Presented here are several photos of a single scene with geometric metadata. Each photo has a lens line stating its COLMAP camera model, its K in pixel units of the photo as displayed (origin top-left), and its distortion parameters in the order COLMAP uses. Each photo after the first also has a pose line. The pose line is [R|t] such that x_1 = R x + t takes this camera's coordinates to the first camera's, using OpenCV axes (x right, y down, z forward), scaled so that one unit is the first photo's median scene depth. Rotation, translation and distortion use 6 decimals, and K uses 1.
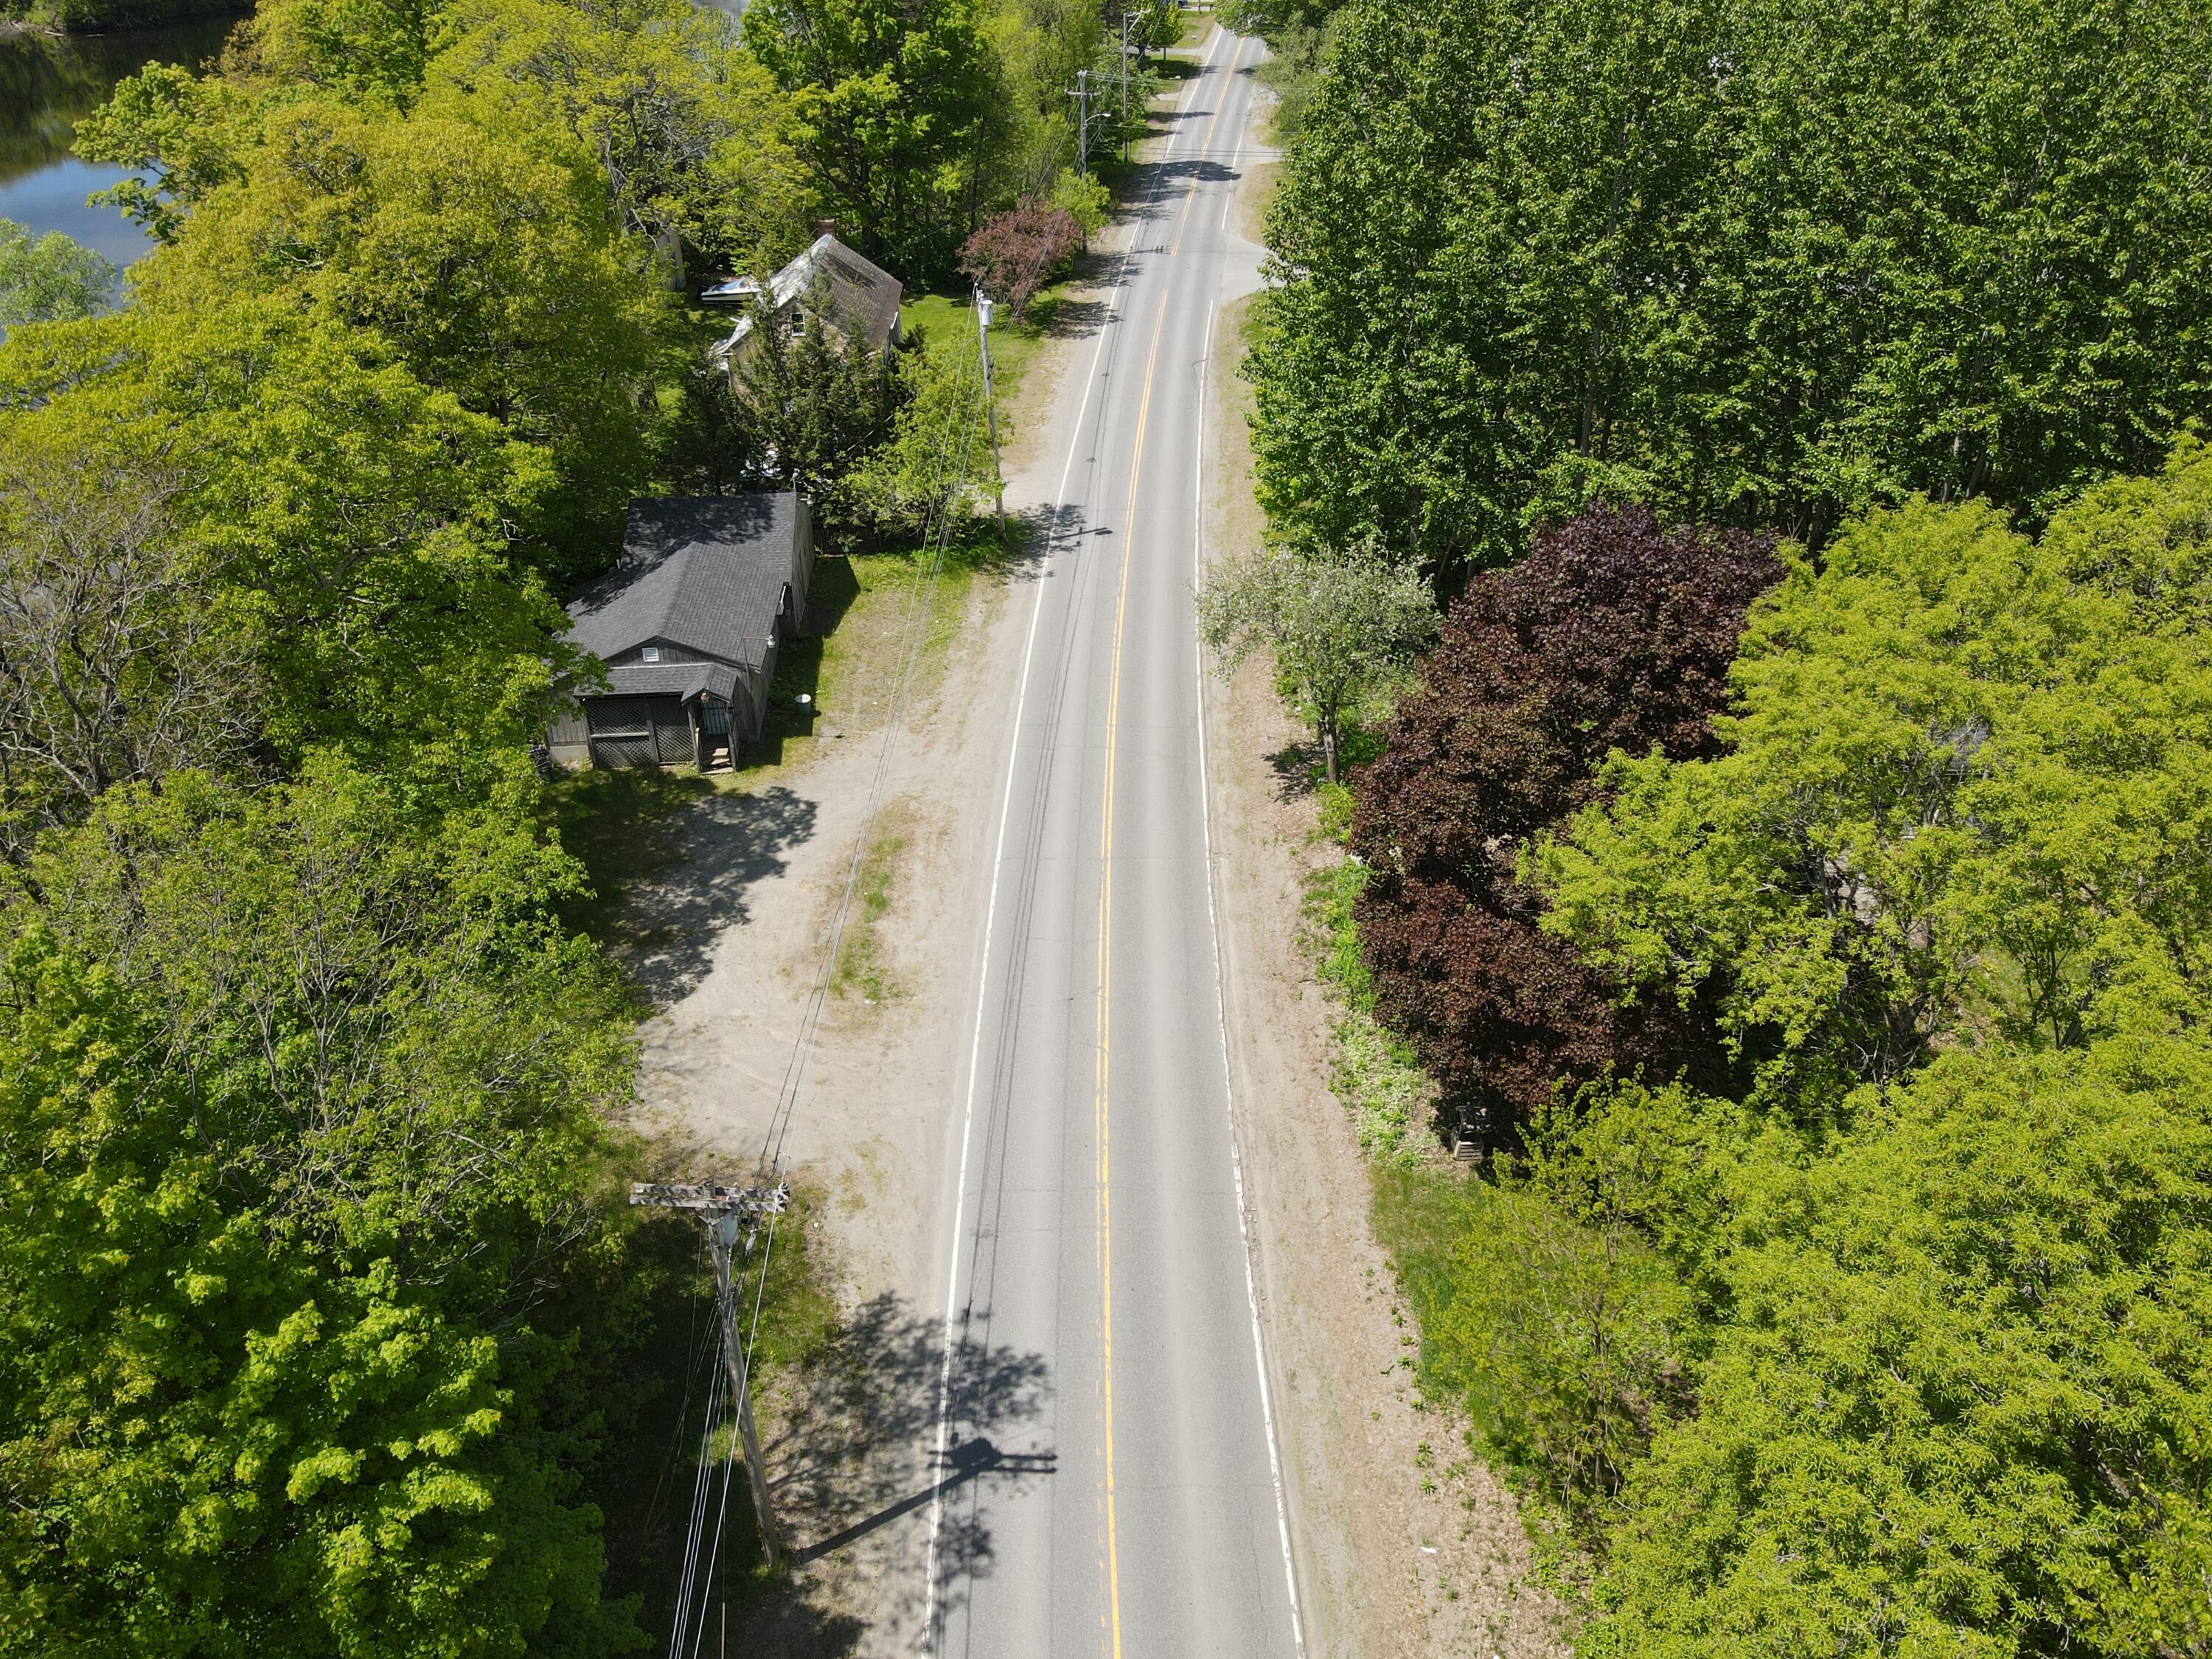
lens RADIAL K [[1608.1, 0, 1112.1], [0, 1608.1, 832.0], [0, 0, 1]] dist [0.021852, -0.007386]
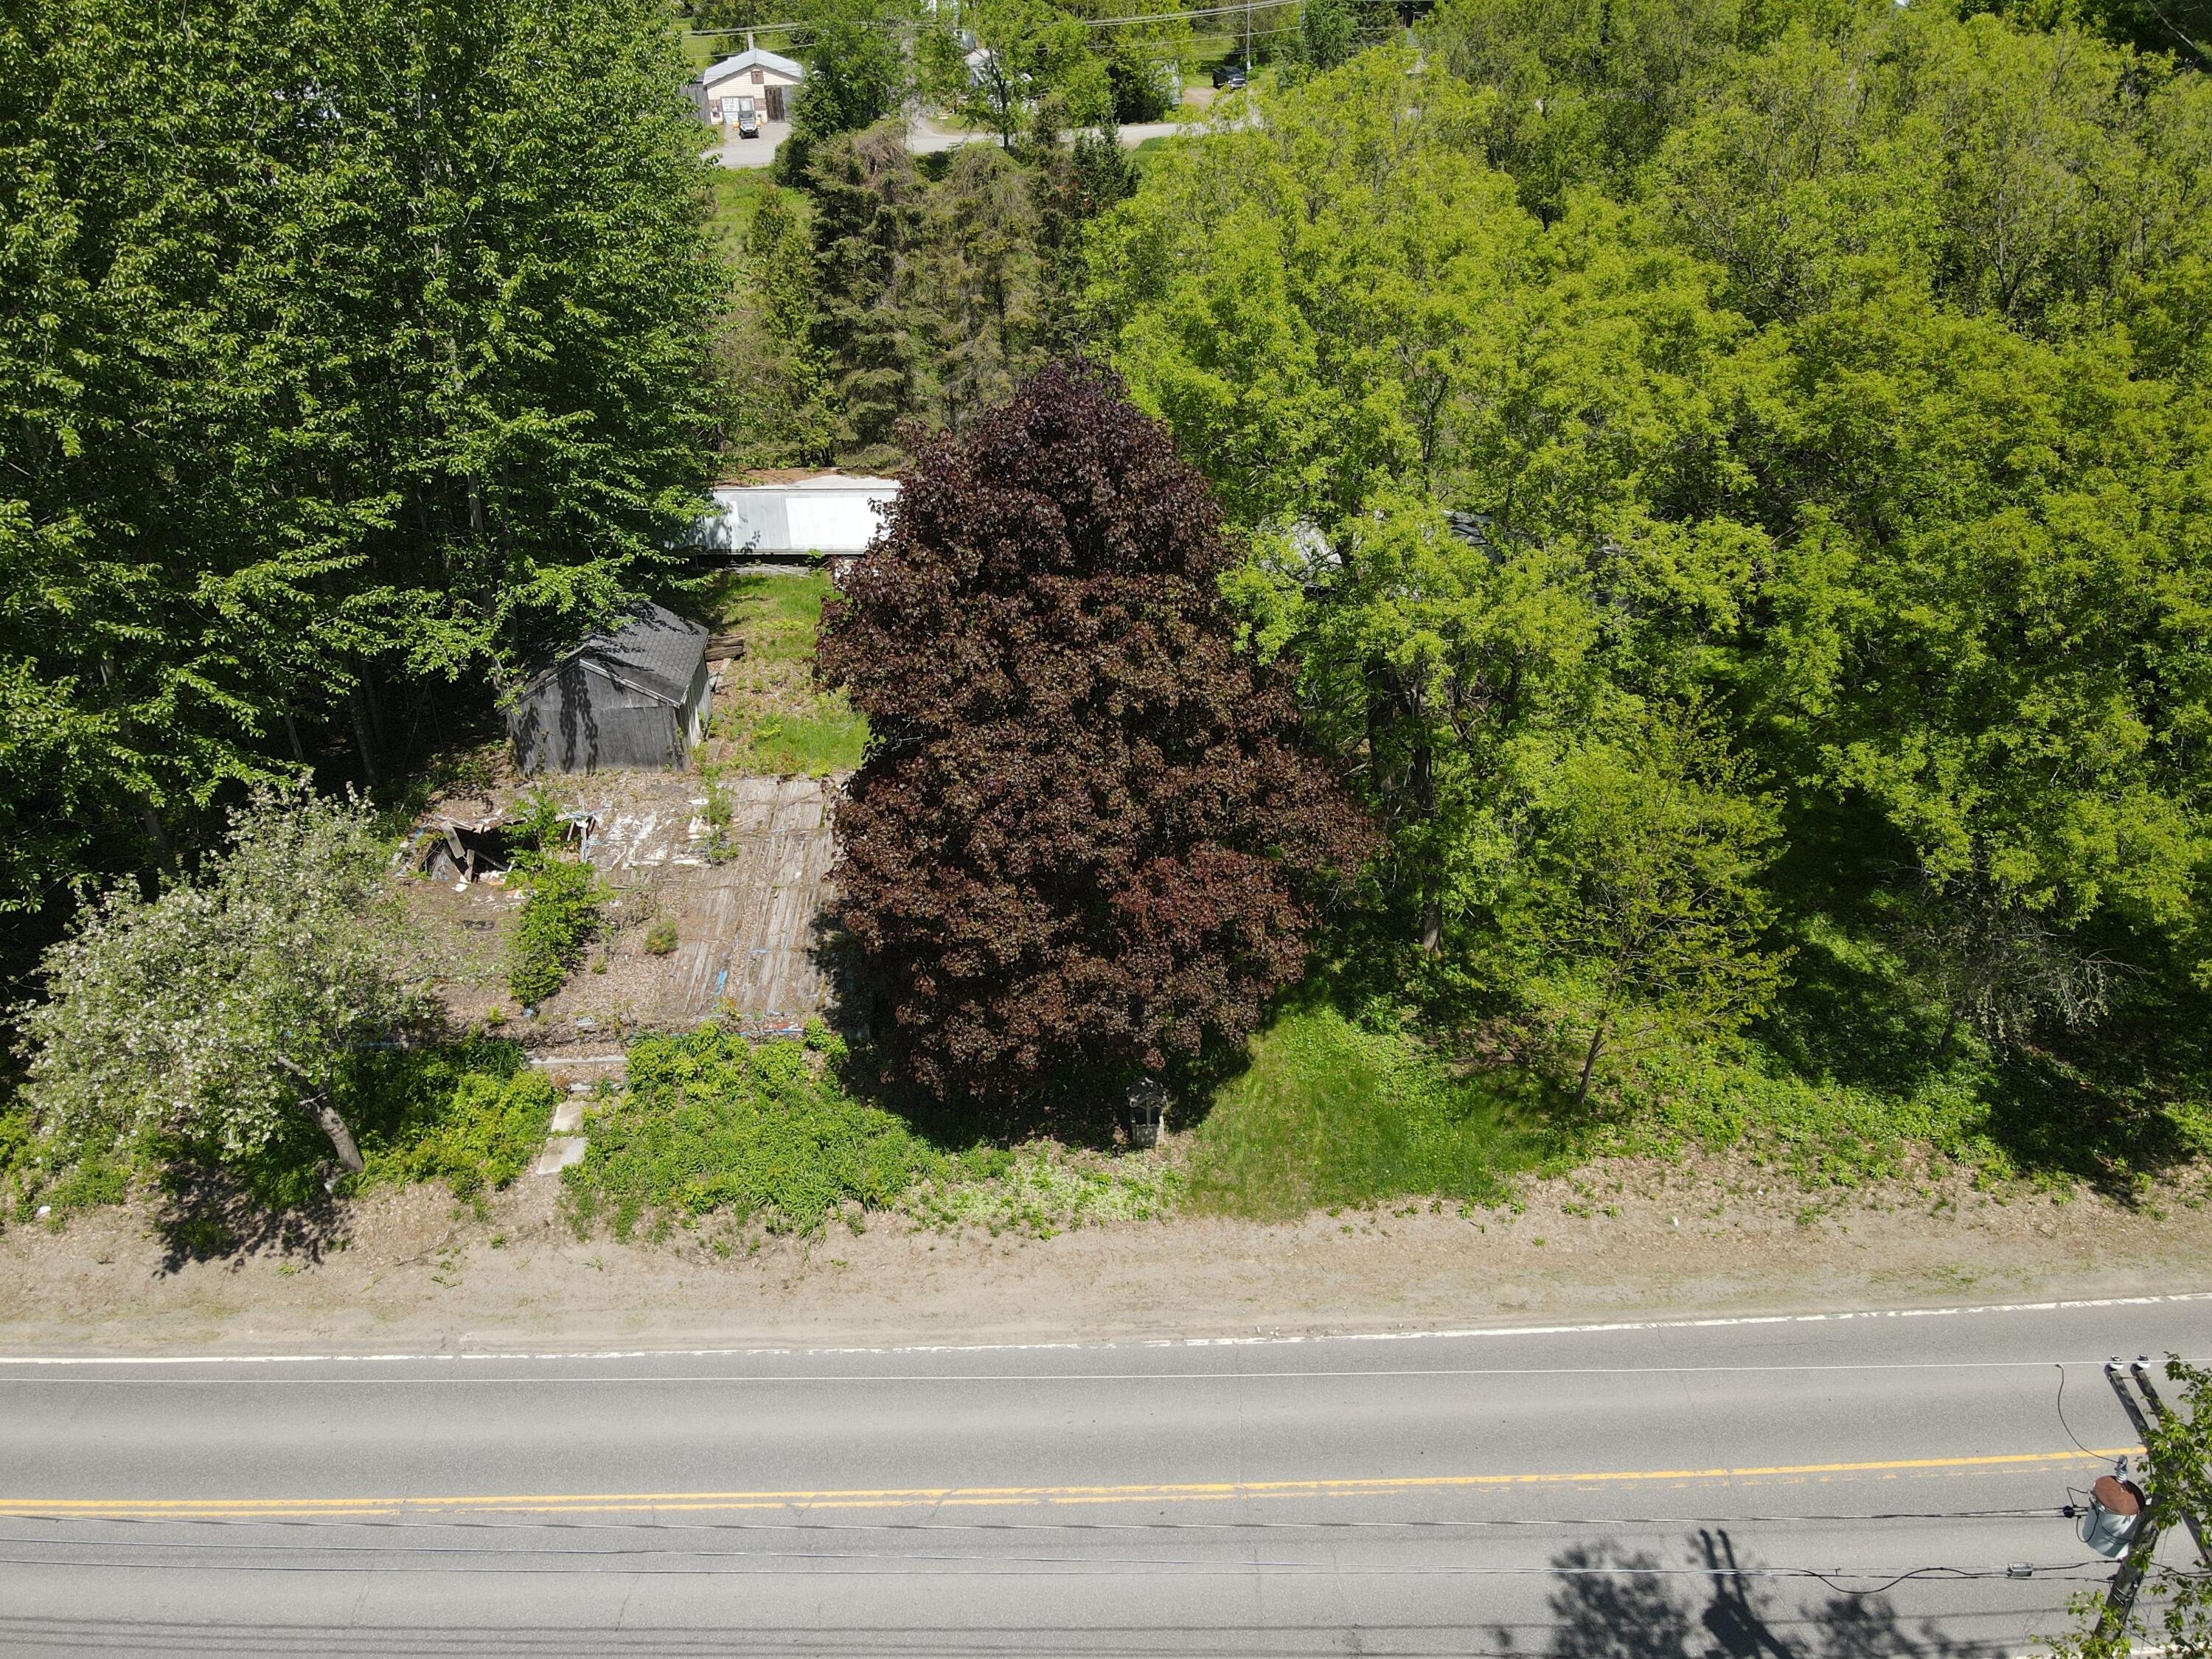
lens RADIAL K [[1608.1, 0, 1102.8], [0, 1608.1, 830.6], [0, 0, 1]] dist [0.021852, -0.007386]
pose [[-0.013307, -0.511641, 0.859096, -0.462939], [0.546661, 0.715681, 0.434697, -0.325951], [-0.837248, 0.475419, 0.270171, 0.721085]]
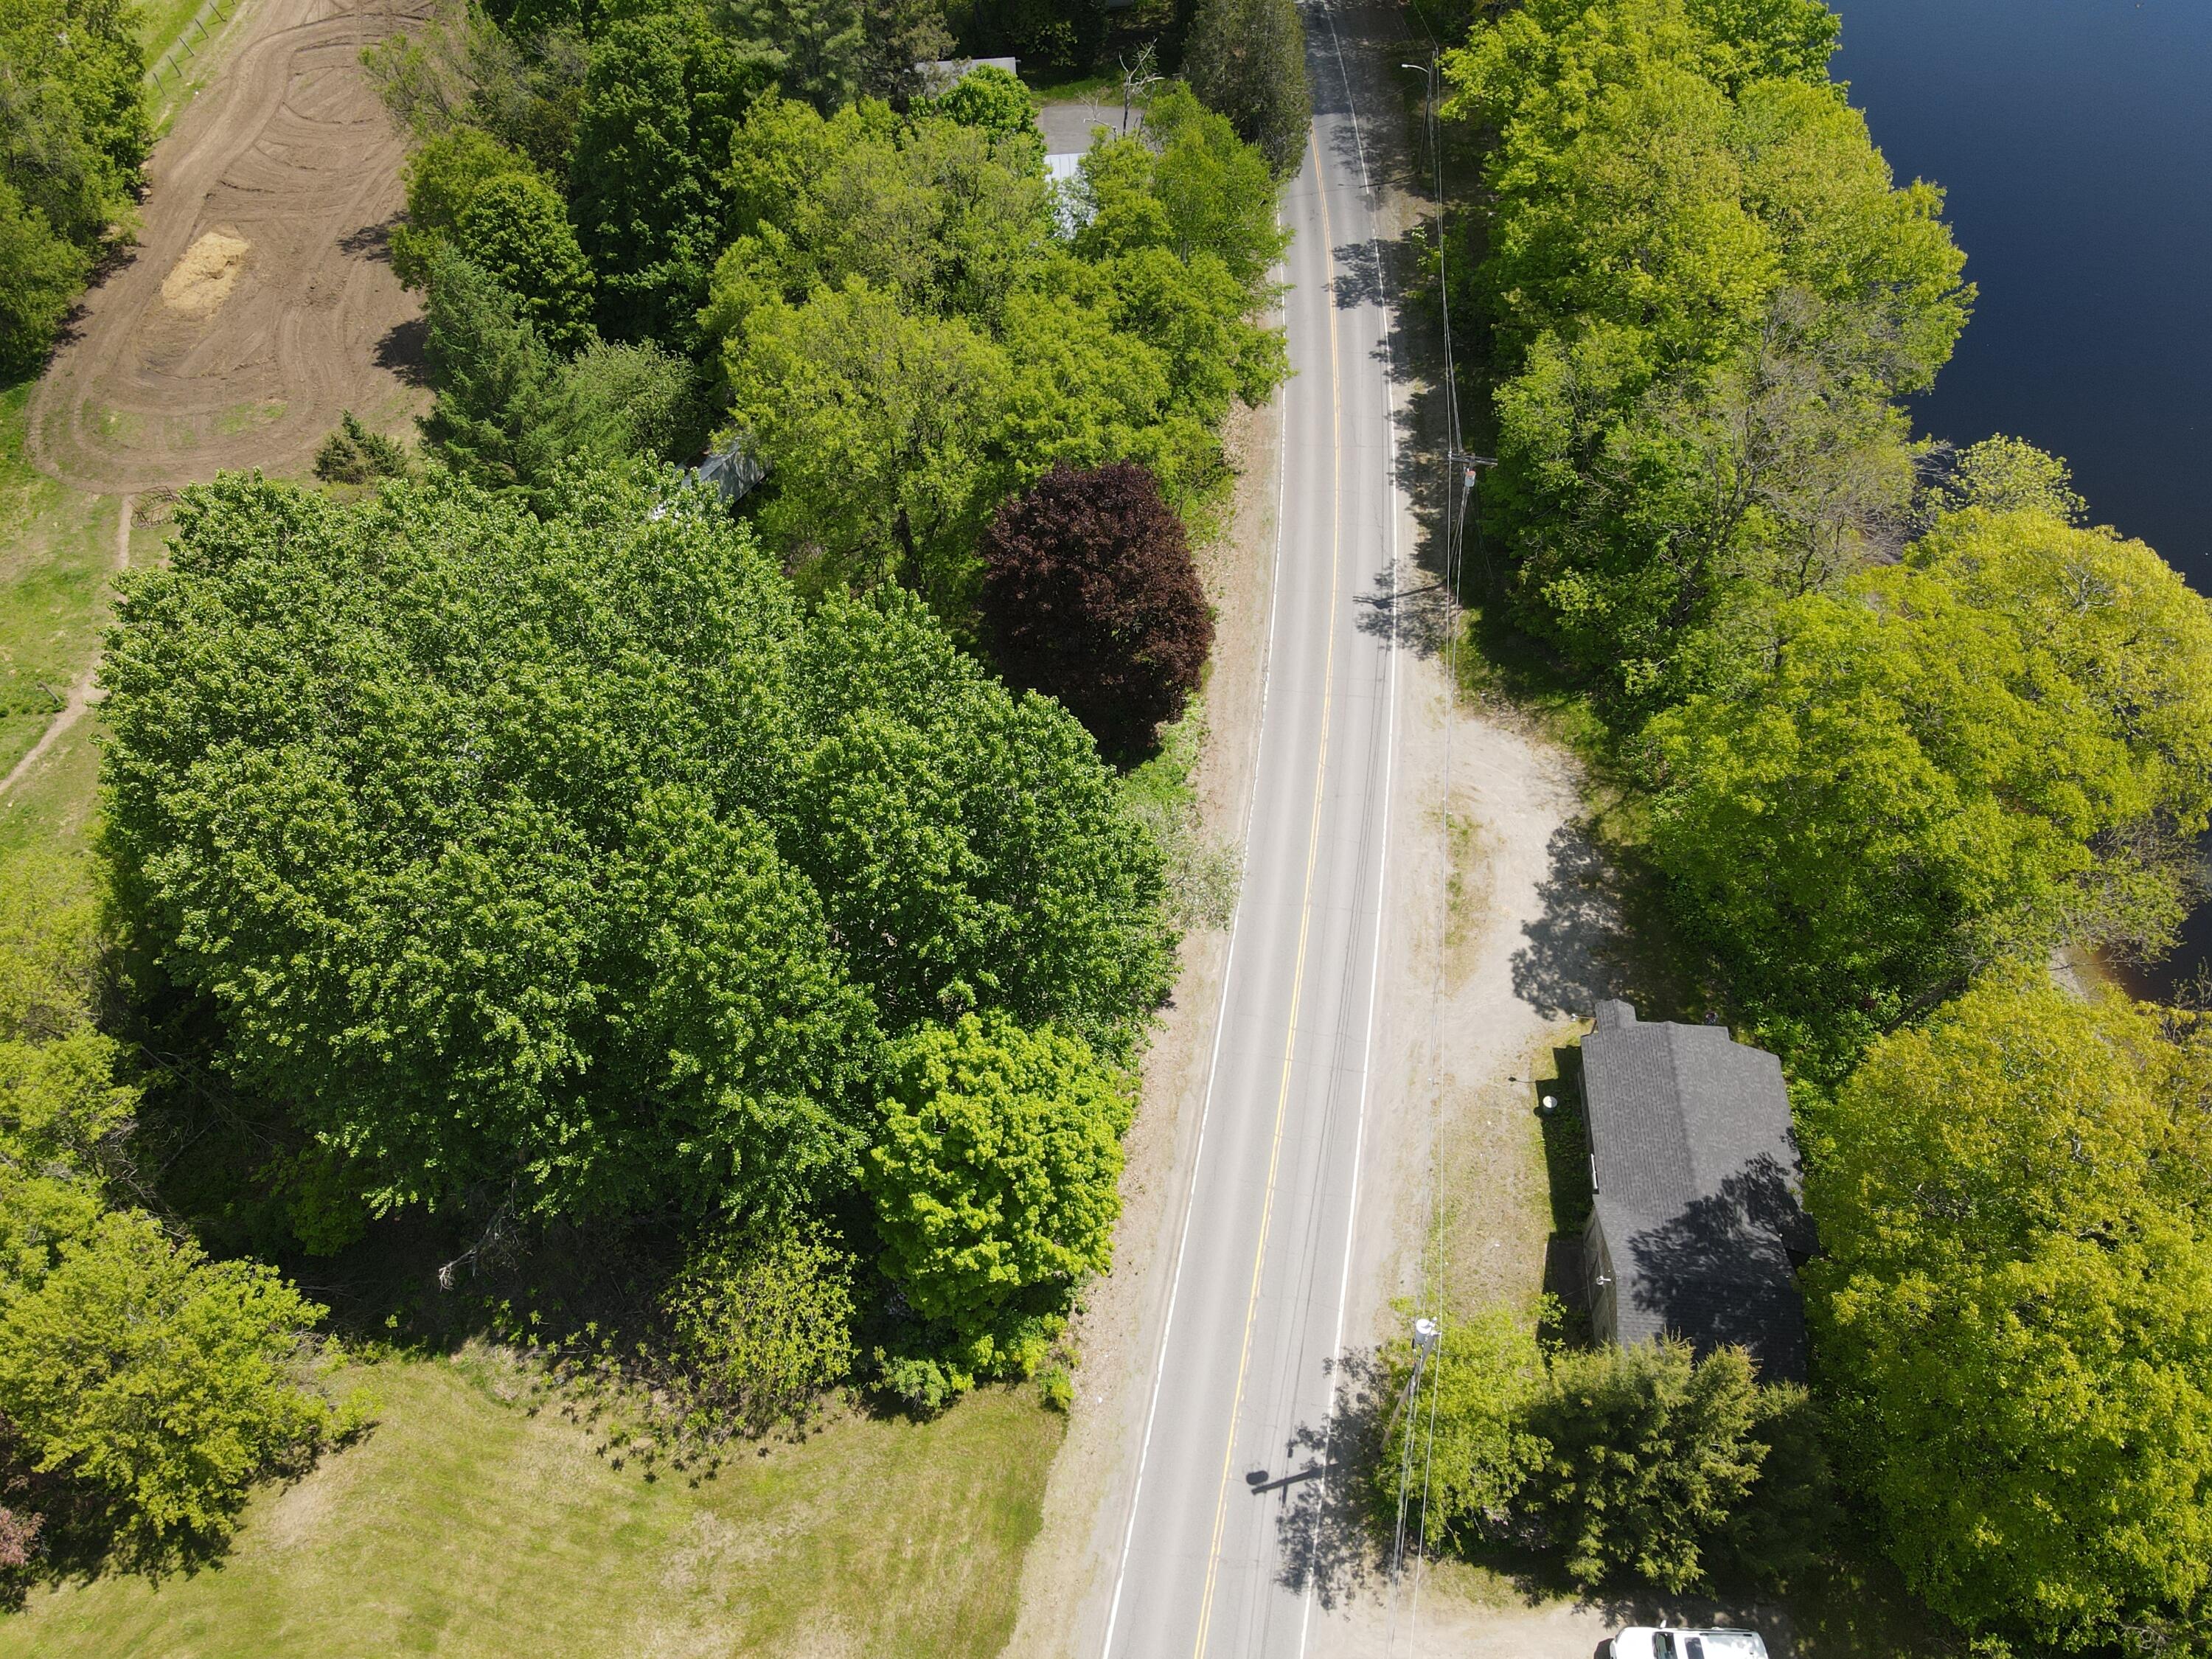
lens RADIAL K [[1608.1, 0, 1109.0], [0, 1608.1, 829.0], [0, 0, 1]] dist [0.021852, -0.007386]
pose [[-0.987327, -0.093764, 0.128036, -0.009335], [0.113893, 0.143182, 0.983121, -1.977481], [-0.110514, 0.985245, -0.130689, 1.509747]]
